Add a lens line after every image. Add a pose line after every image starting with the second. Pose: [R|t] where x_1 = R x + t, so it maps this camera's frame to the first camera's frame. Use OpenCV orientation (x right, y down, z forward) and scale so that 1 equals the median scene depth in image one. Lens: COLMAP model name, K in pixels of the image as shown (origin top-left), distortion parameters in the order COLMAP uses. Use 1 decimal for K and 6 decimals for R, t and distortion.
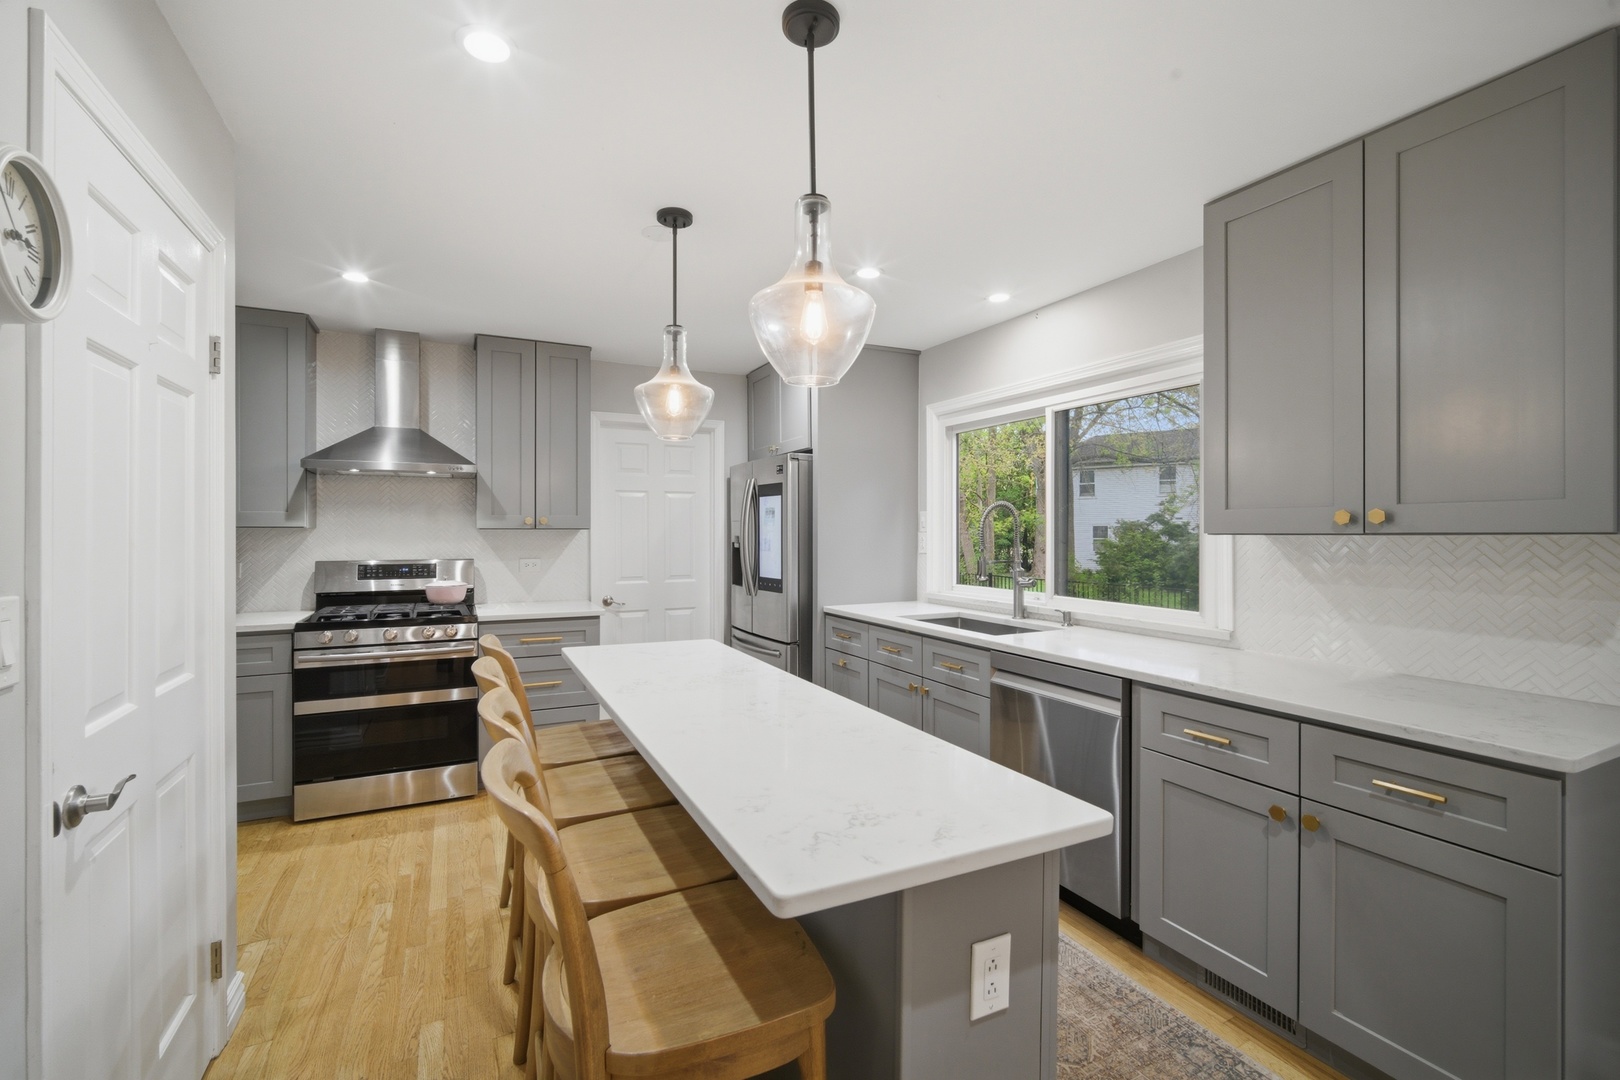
lens RADIAL K [[714.0, 0, 811.7], [0, 714.0, 531.5], [0, 0, 1]] dist [0.003196, 0.001574]
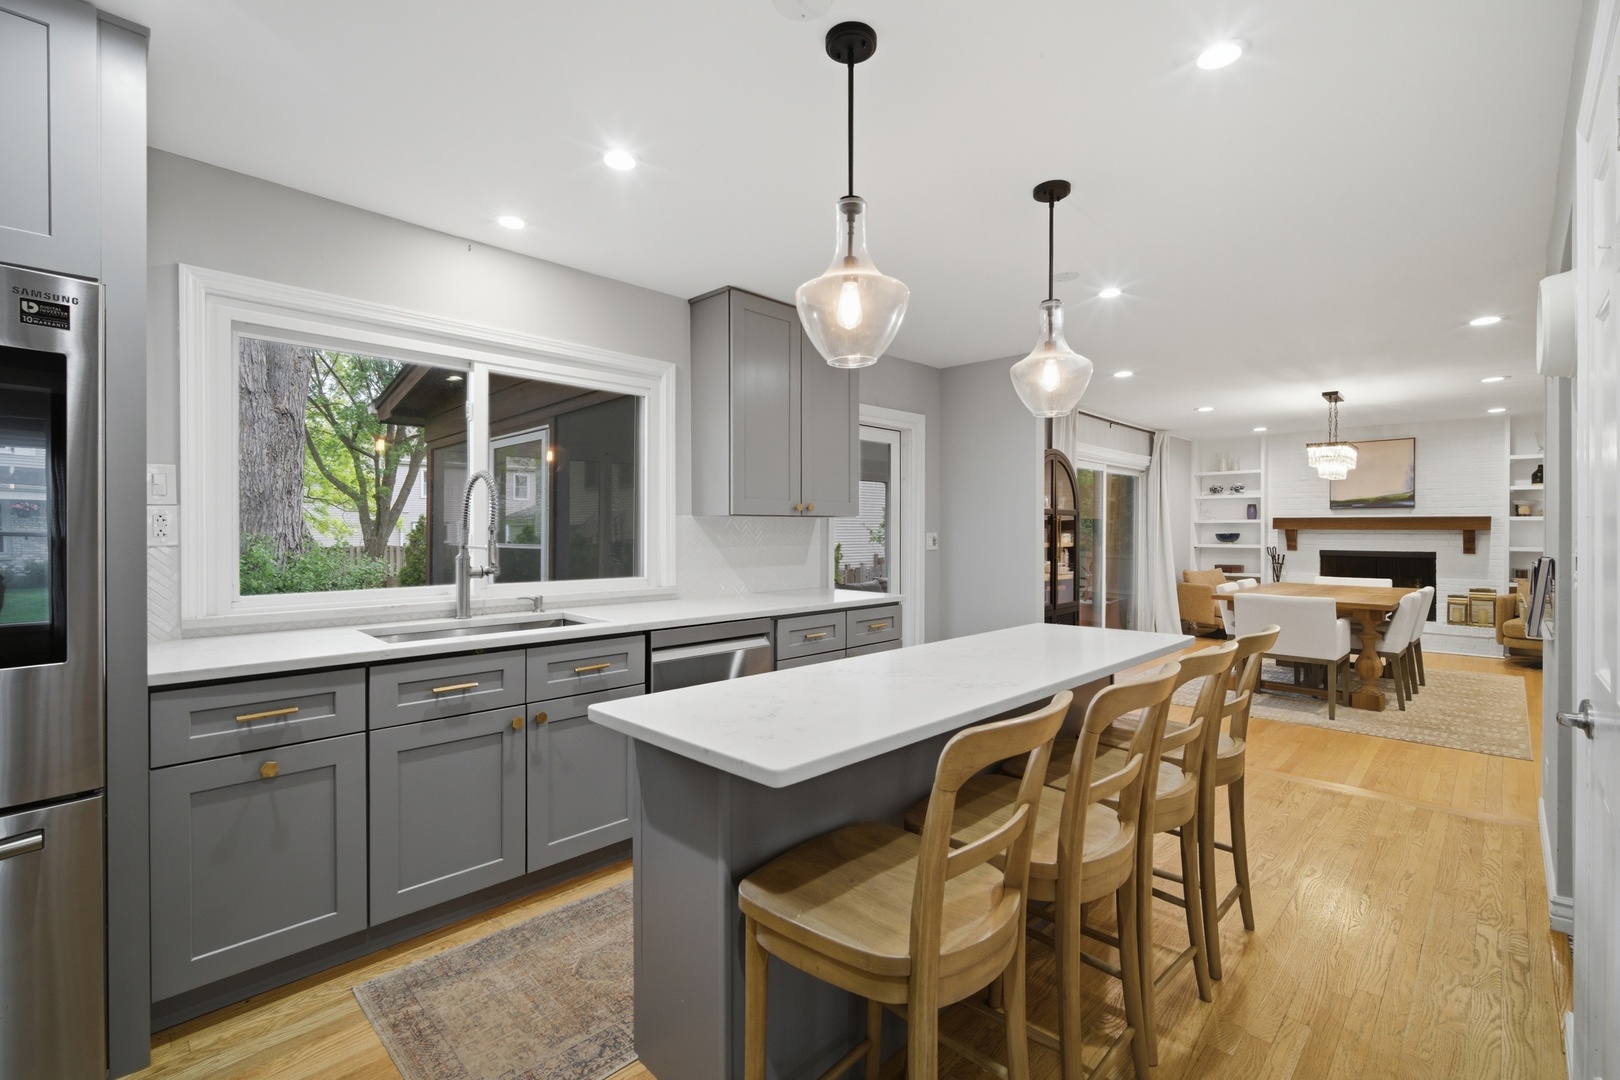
lens RADIAL K [[714.0, 0, 812.8], [0, 714.0, 536.6], [0, 0, 1]] dist [0.003196, 0.001574]
pose [[-0.334176, -0.016749, 0.942362, -0.638001], [-0.006933, 0.999859, 0.015313, 0.016018], [-0.942485, -0.001416, -0.334245, 0.957360]]
